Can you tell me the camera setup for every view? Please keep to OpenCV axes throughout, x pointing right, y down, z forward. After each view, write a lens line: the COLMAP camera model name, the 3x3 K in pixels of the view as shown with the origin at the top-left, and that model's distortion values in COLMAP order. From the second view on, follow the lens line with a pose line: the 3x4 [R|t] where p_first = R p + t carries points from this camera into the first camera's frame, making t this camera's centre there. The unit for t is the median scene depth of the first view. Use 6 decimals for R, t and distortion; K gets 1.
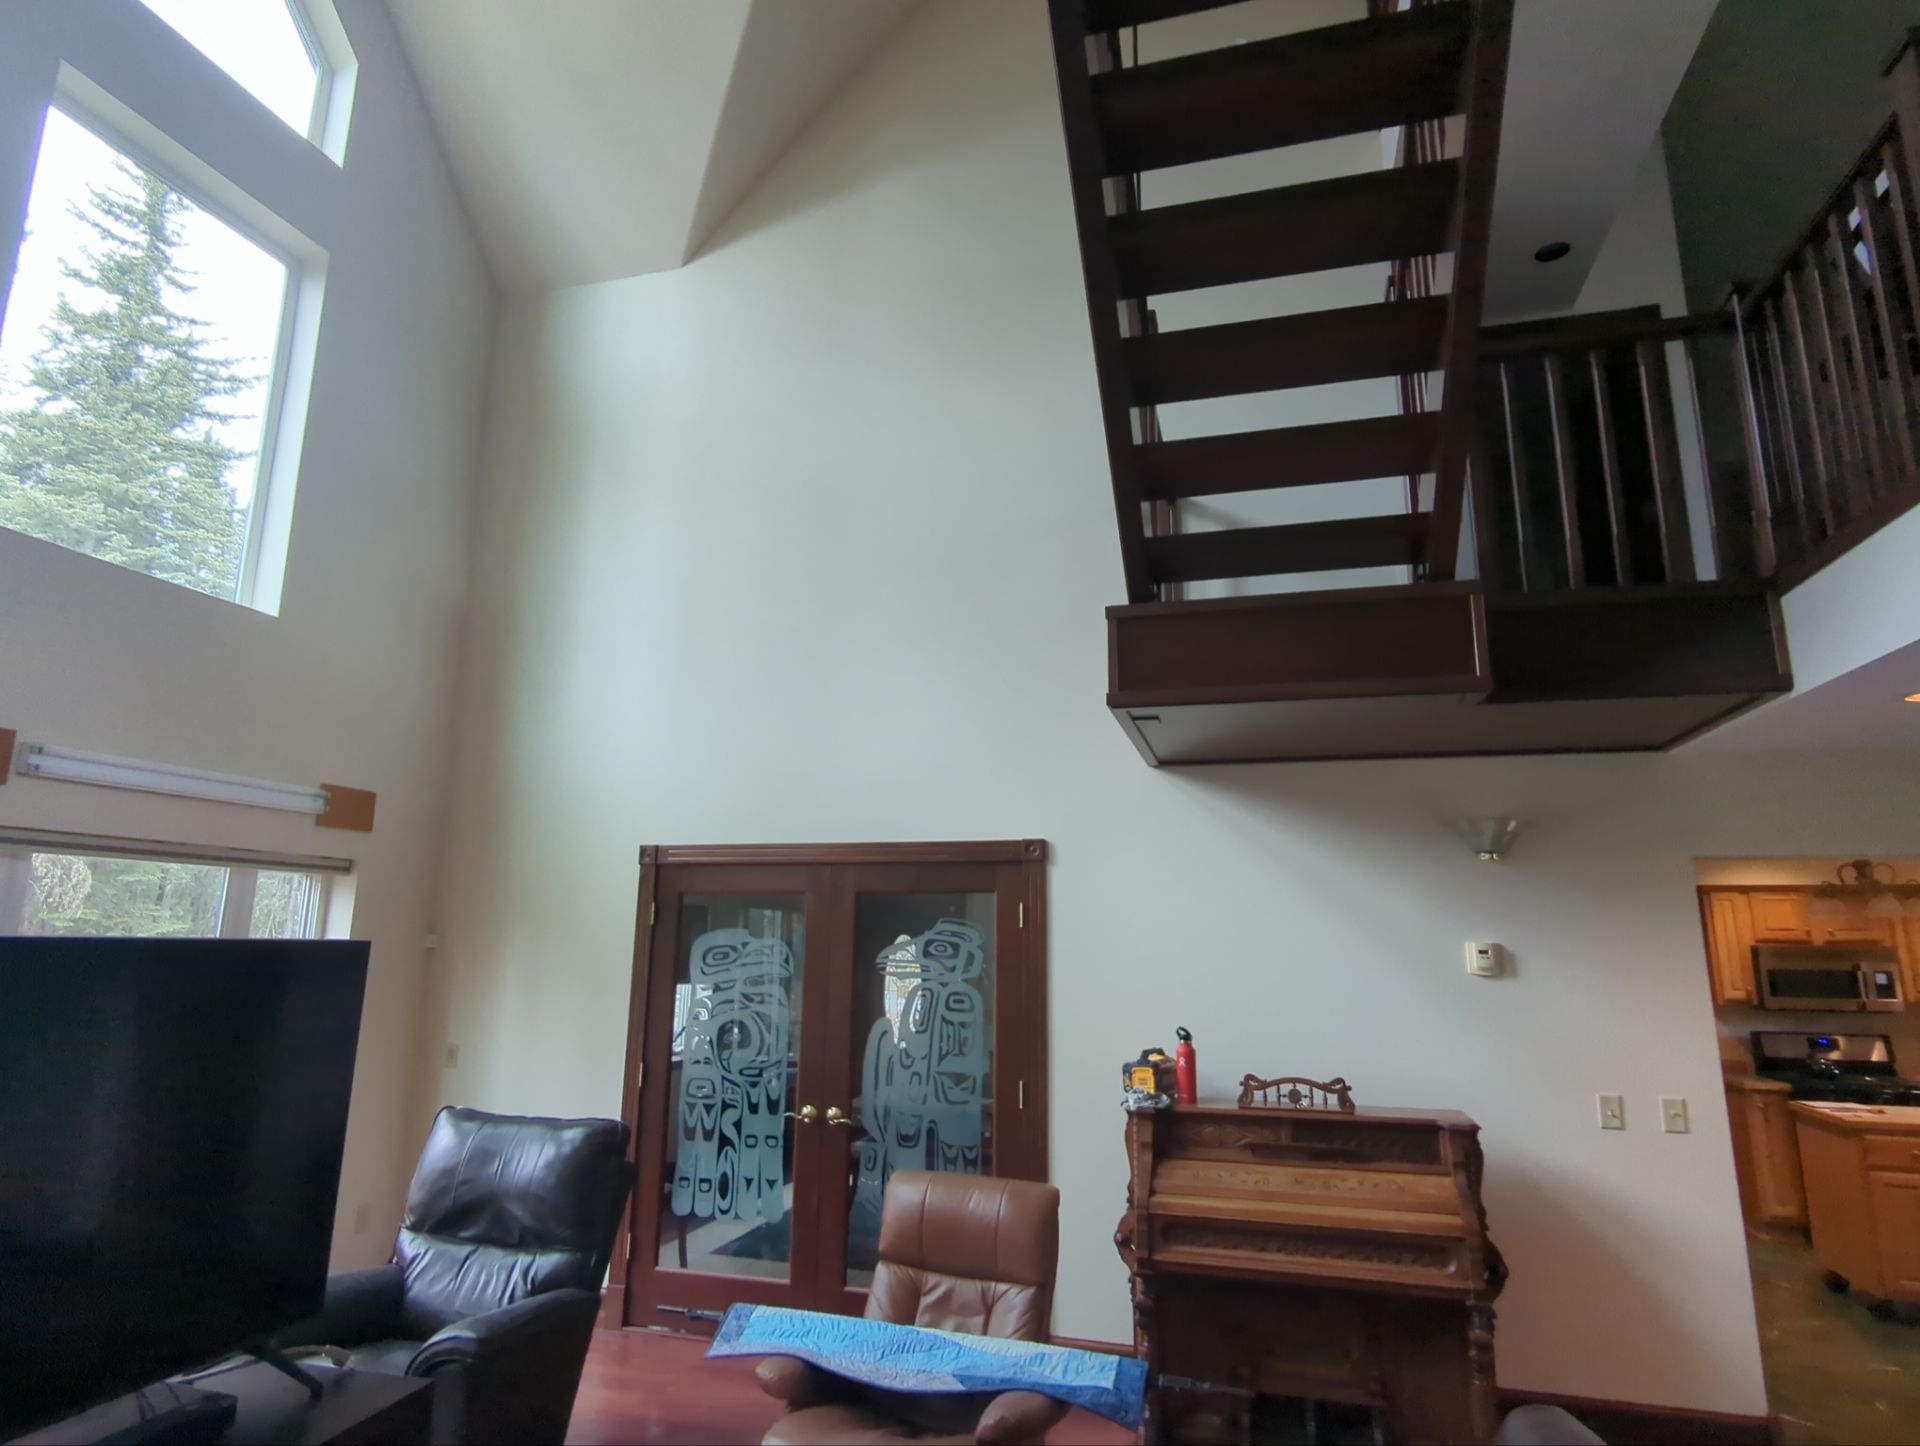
lens RADIAL K [[1064.8, 0, 961.2], [0, 1064.8, 708.6], [0, 0, 1]] dist [0.004328, -0.000699]
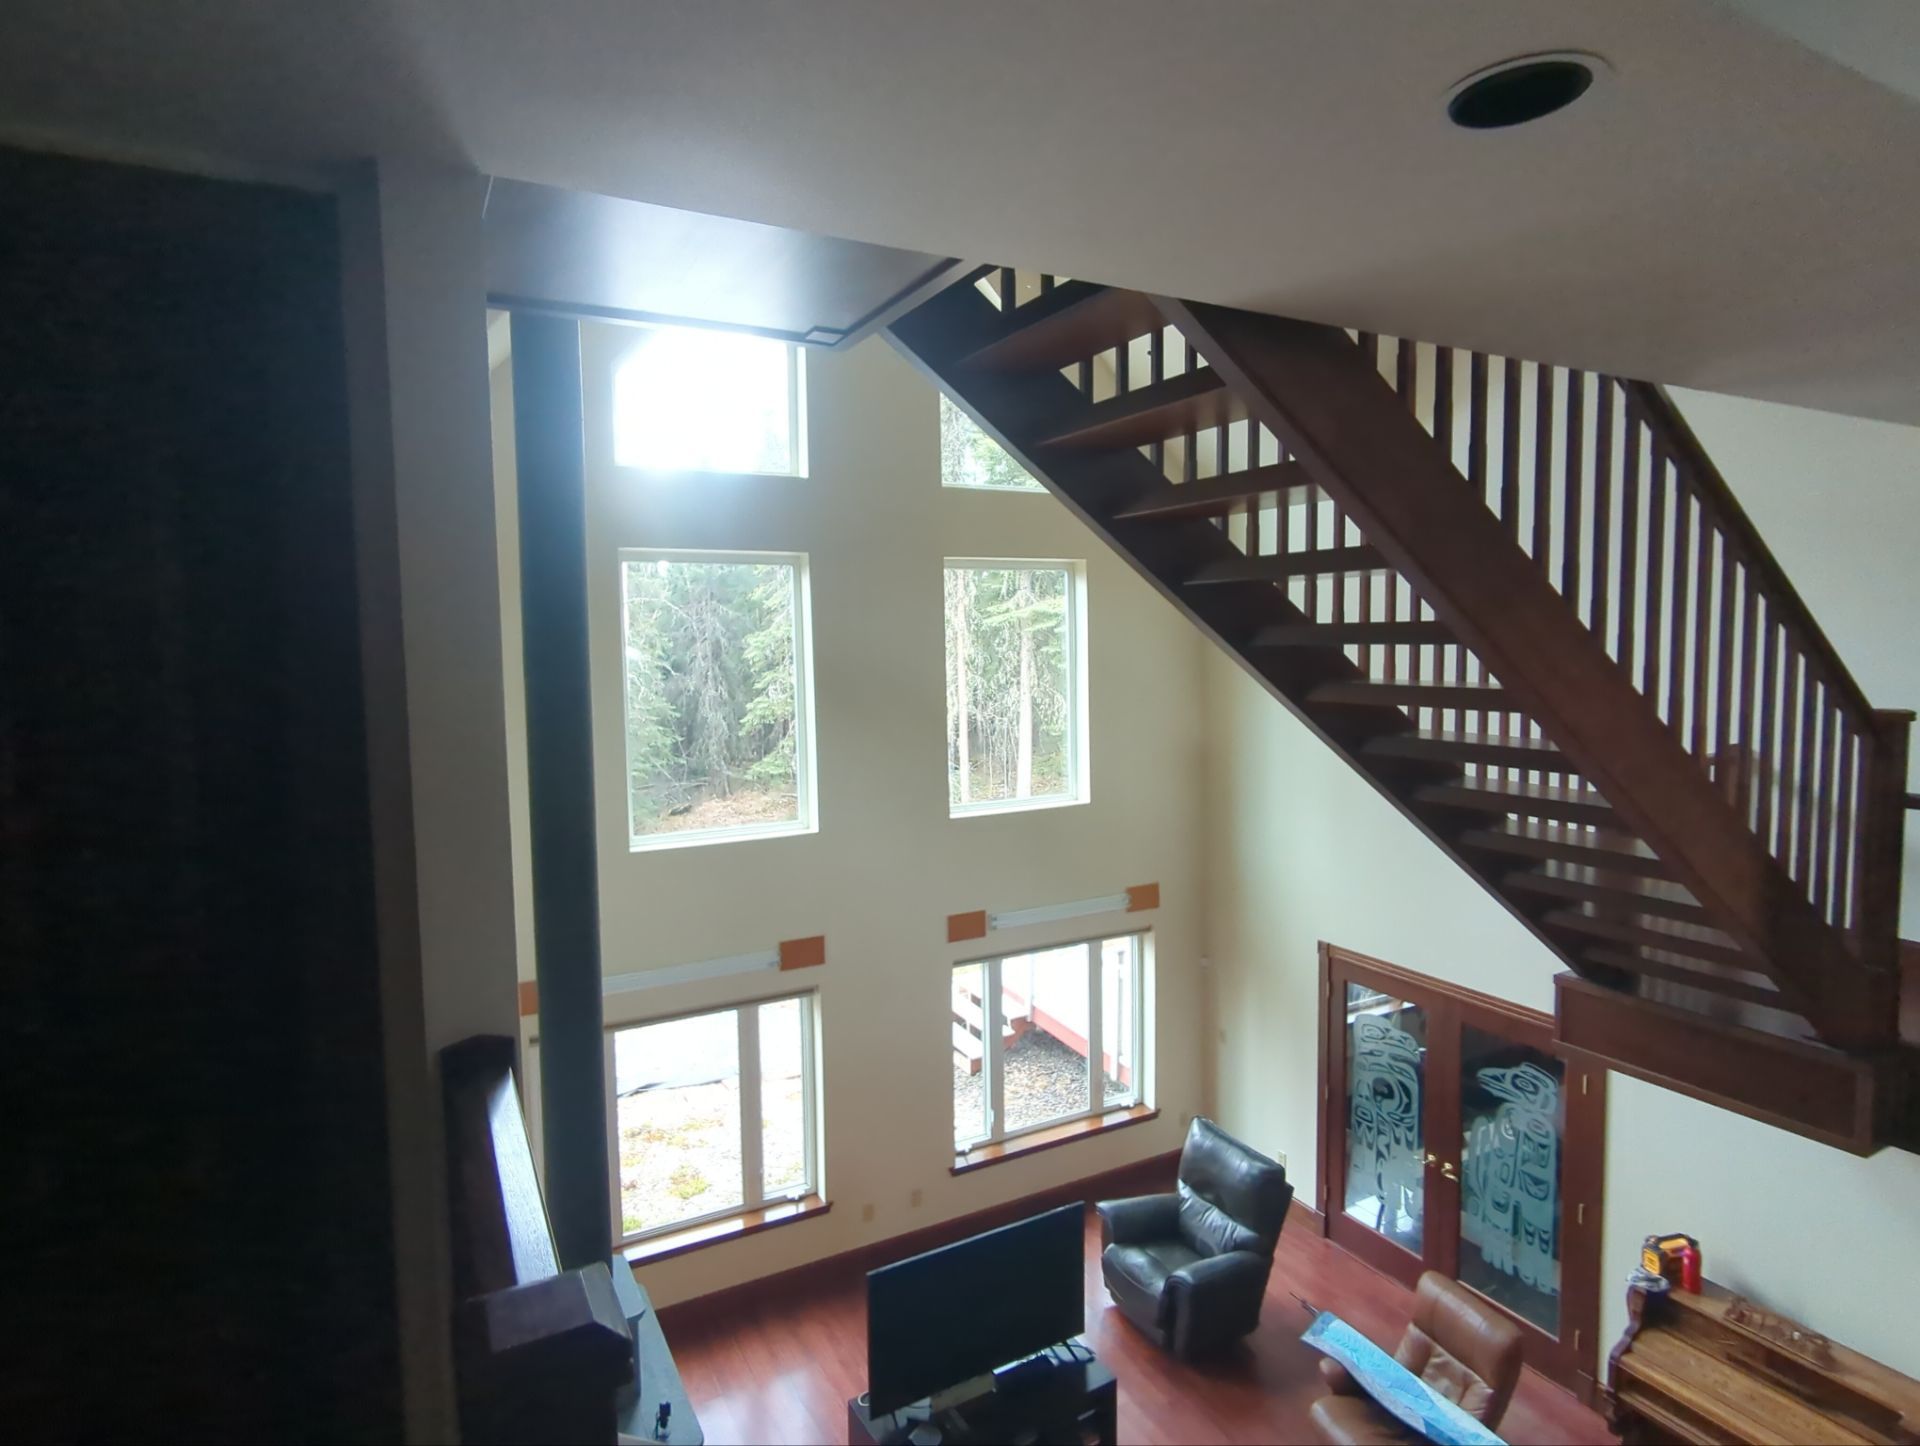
lens RADIAL K [[1064.8, 0, 961.2], [0, 1064.8, 708.6], [0, 0, 1]] dist [0.004328, -0.000699]
pose [[0.701703, 0.029721, -0.711850, 0.424008], [0.175992, 0.960937, 0.213604, -0.635380], [0.690391, -0.275167, 0.669061, -0.239668]]
